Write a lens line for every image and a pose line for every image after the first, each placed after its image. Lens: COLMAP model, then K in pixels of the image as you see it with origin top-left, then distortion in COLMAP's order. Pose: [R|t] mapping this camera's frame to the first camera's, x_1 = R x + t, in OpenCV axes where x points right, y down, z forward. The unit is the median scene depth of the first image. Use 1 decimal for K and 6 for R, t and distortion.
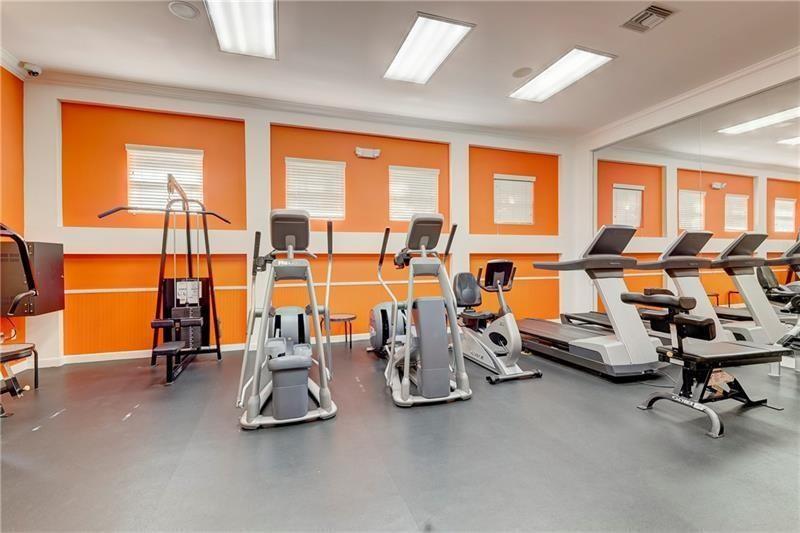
lens RADIAL K [[355.2, 0, 398.9], [0, 355.2, 258.8], [0, 0, 1]] dist [0.013302, -0.000799]
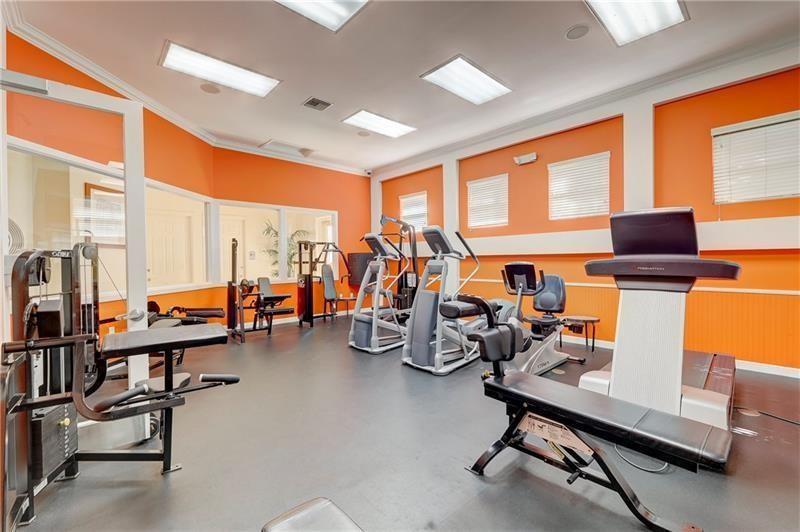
lens RADIAL K [[350.8, 0, 400.0], [0, 350.8, 266.0], [0, 0, 1]] dist [-0.001025, -0.000028]
pose [[0.398266, 0.017980, -0.917094, 0.785541], [0.007493, 0.999711, 0.022854, -0.007215], [0.917239, -0.015973, 0.398016, 0.259210]]
